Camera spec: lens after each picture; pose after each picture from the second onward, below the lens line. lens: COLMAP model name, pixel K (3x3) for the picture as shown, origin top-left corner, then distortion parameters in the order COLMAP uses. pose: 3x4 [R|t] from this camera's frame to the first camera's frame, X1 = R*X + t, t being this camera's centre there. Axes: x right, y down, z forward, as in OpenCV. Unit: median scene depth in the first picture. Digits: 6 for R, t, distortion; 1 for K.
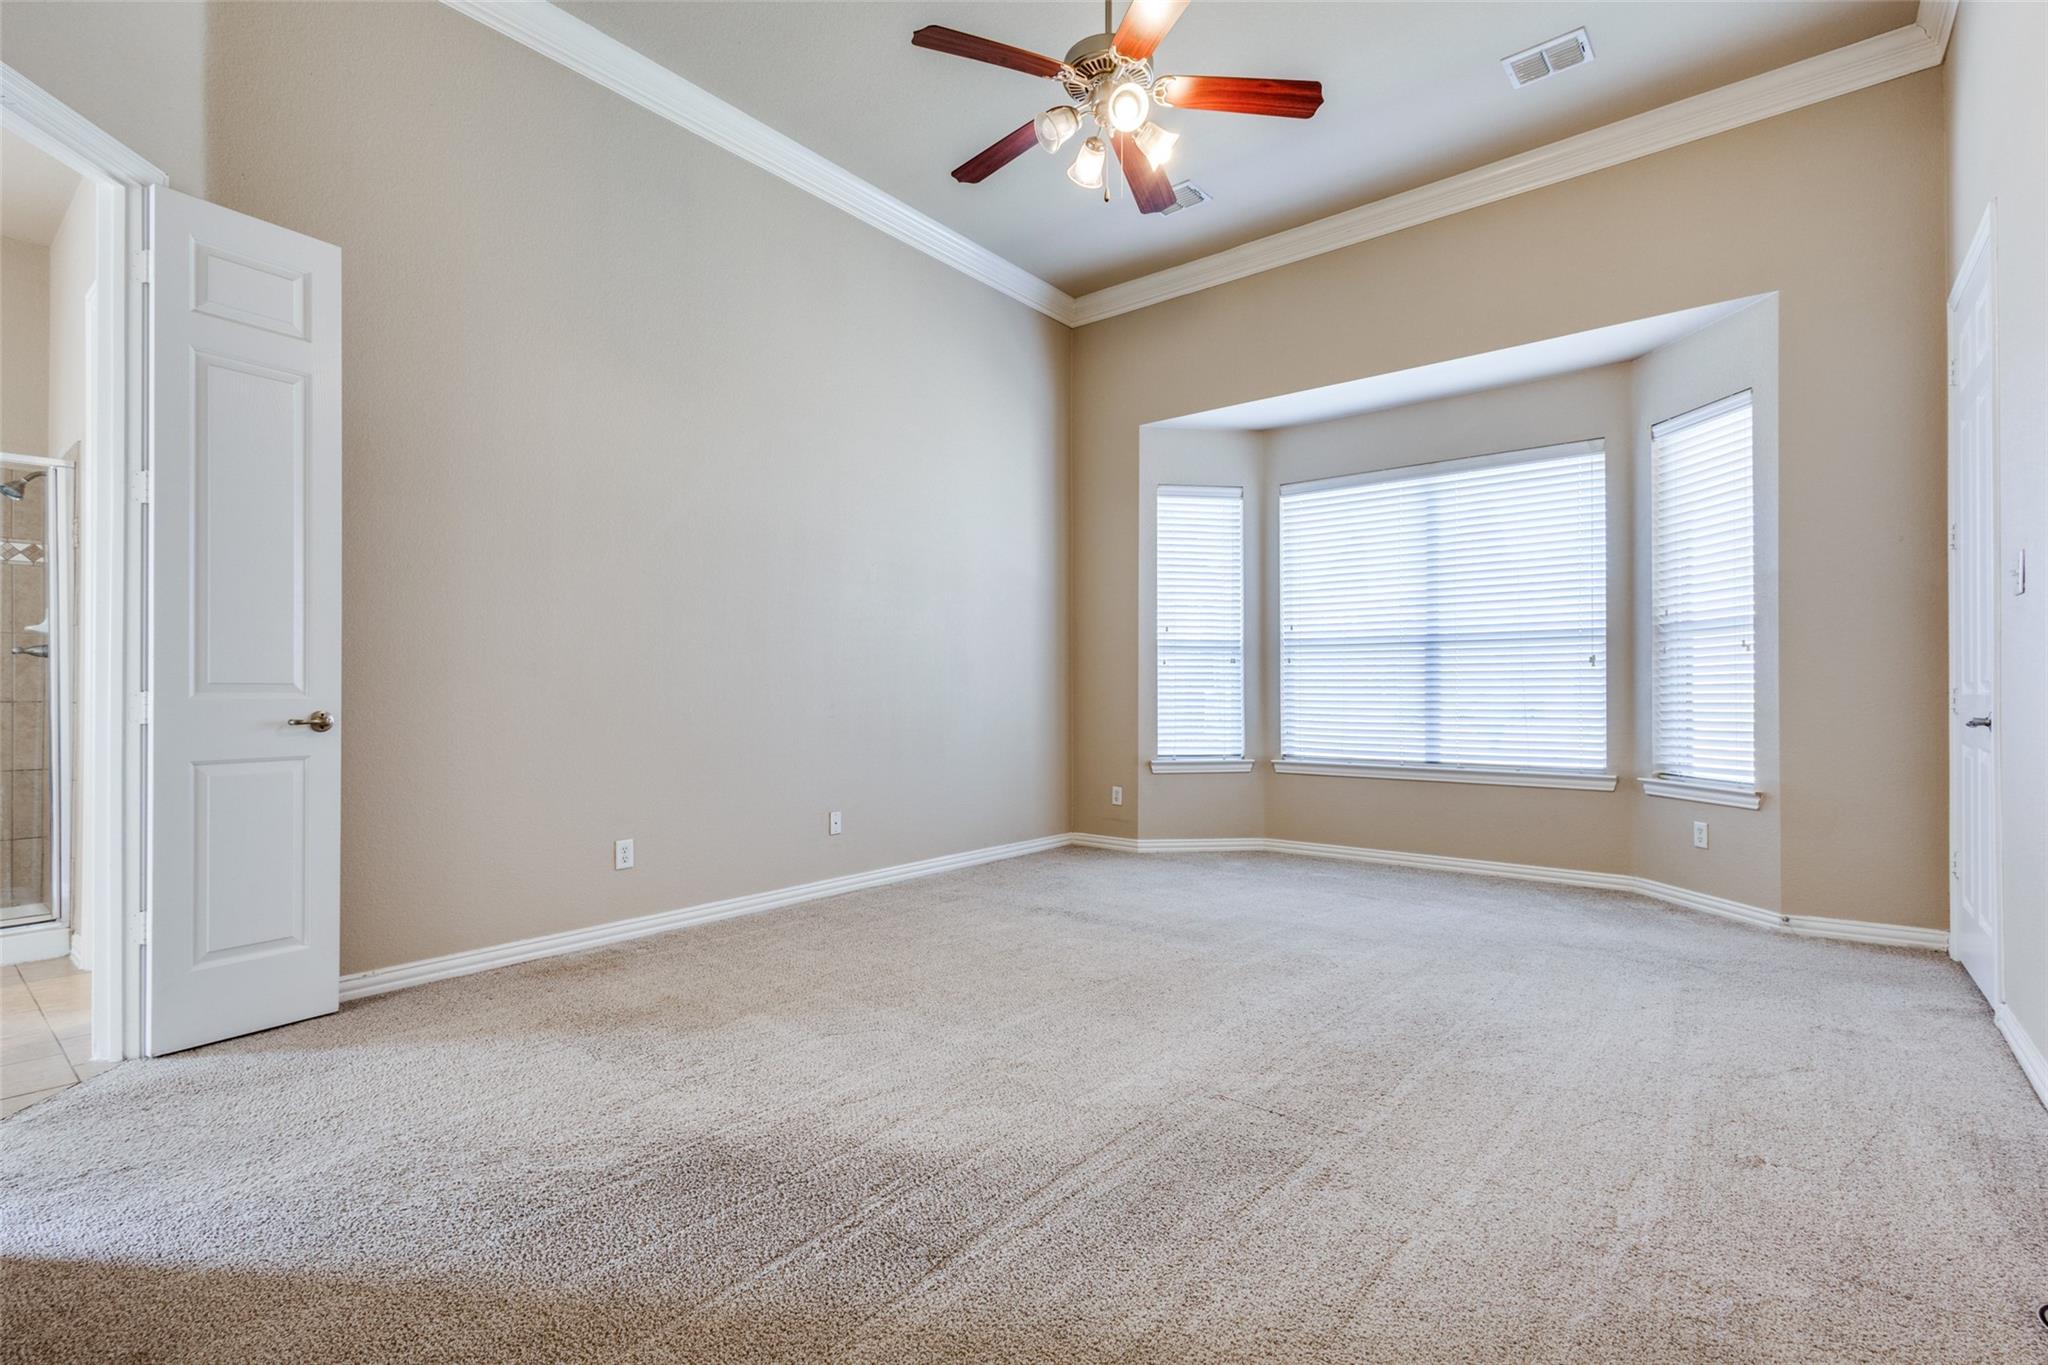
lens RADIAL K [[960.2, 0, 1015.1], [0, 960.2, 688.0], [0, 0, 1]] dist [0.009172, -0.001567]
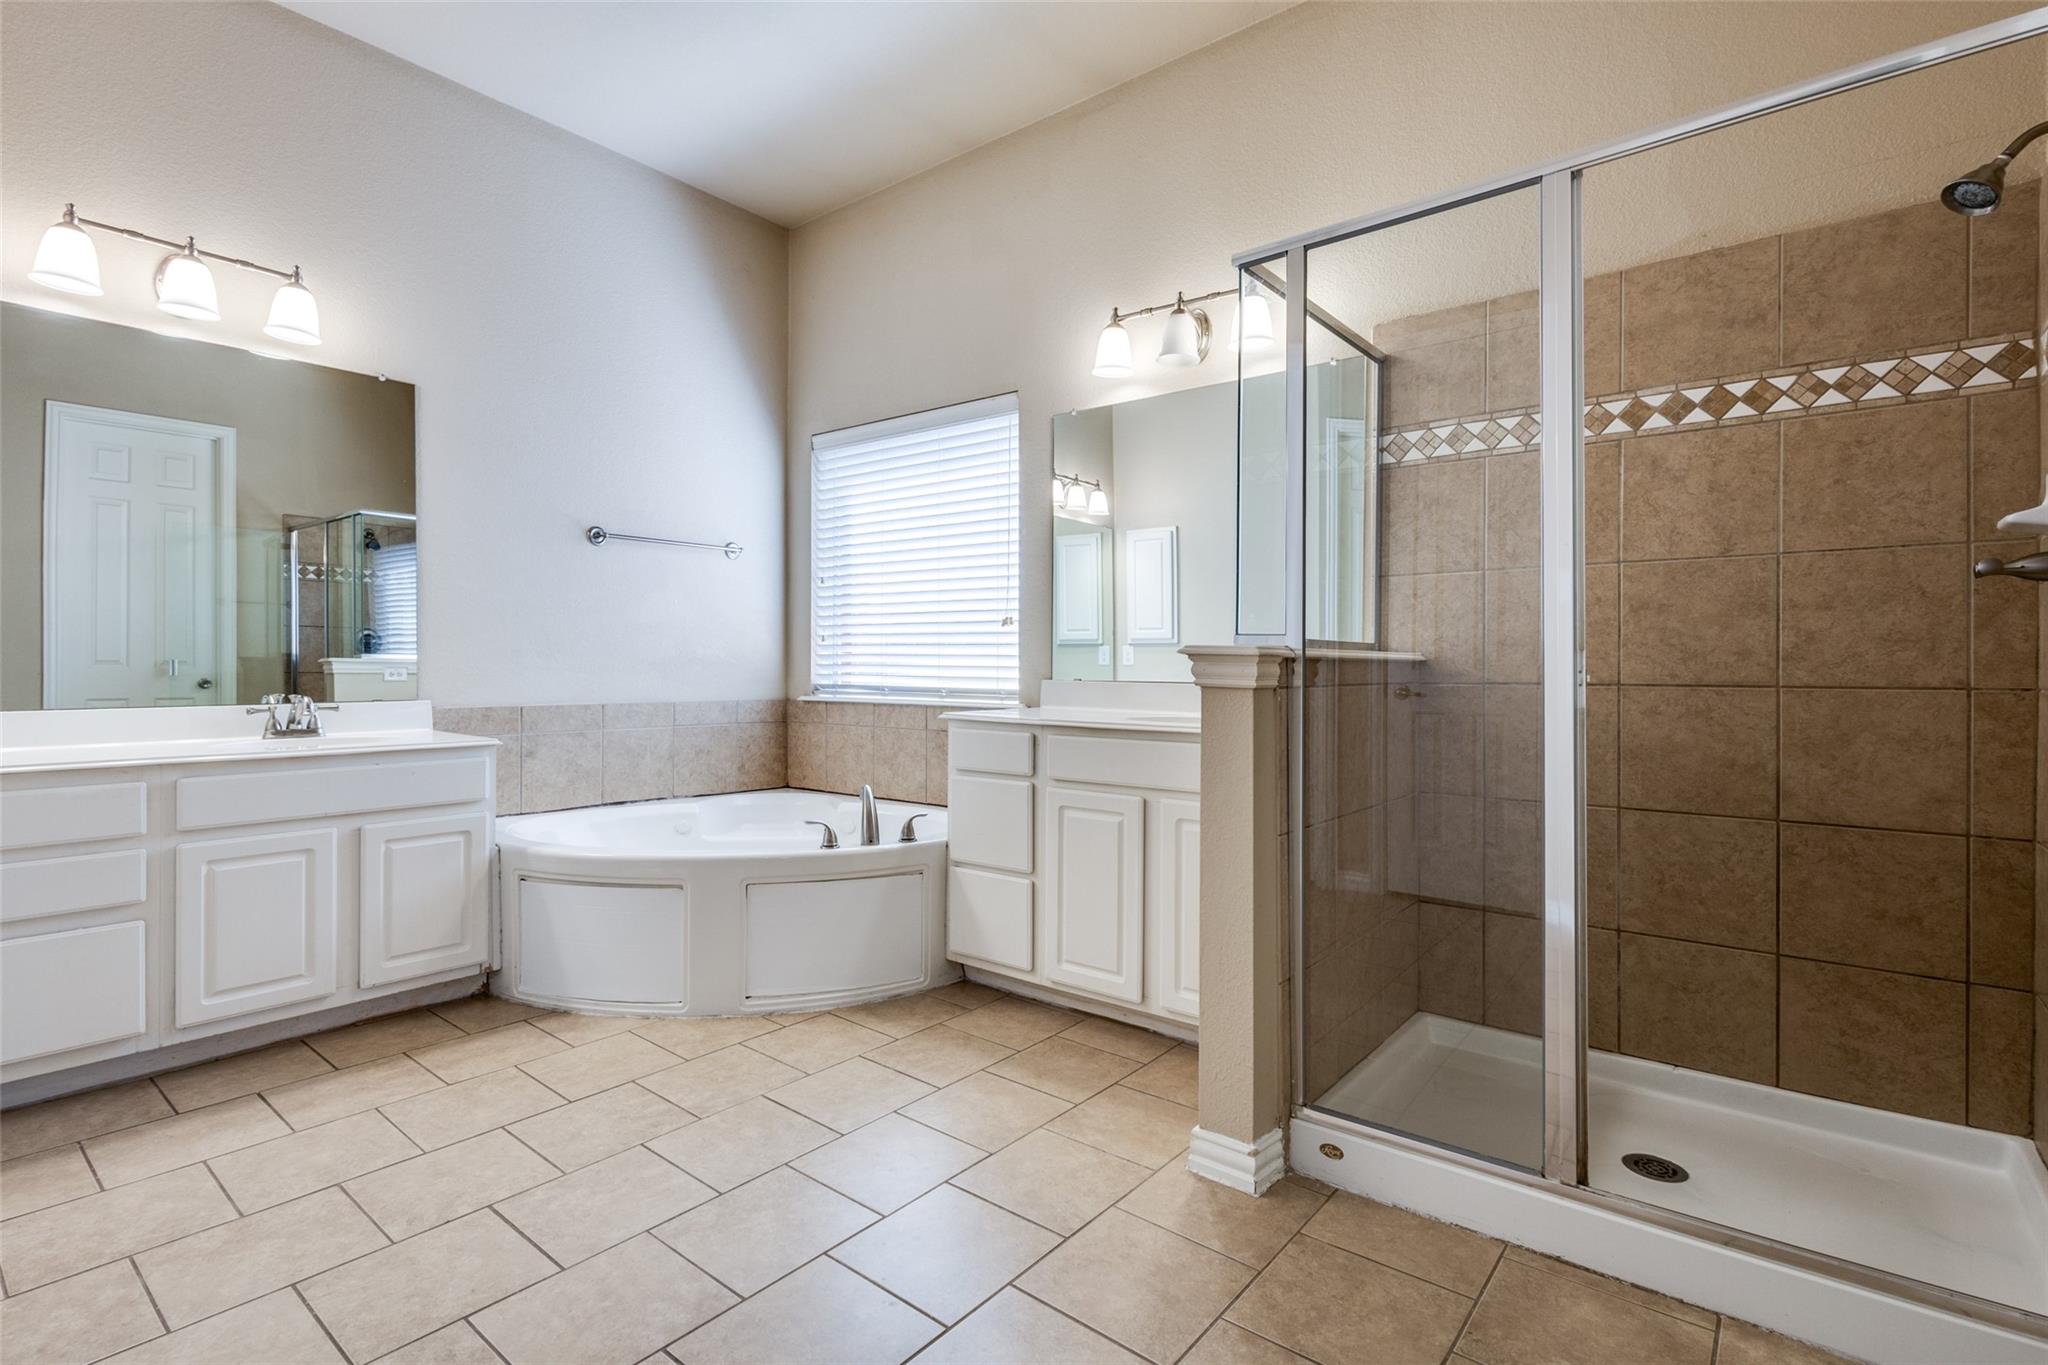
lens RADIAL K [[960.2, 0, 1004.6], [0, 960.2, 669.0], [0, 0, 1]] dist [0.009172, -0.001567]
pose [[-0.004236, 0.009018, -0.999950, -0.406424], [0.005809, 0.999943, 0.008993, -0.001268], [0.999974, -0.005771, -0.004288, 0.385187]]
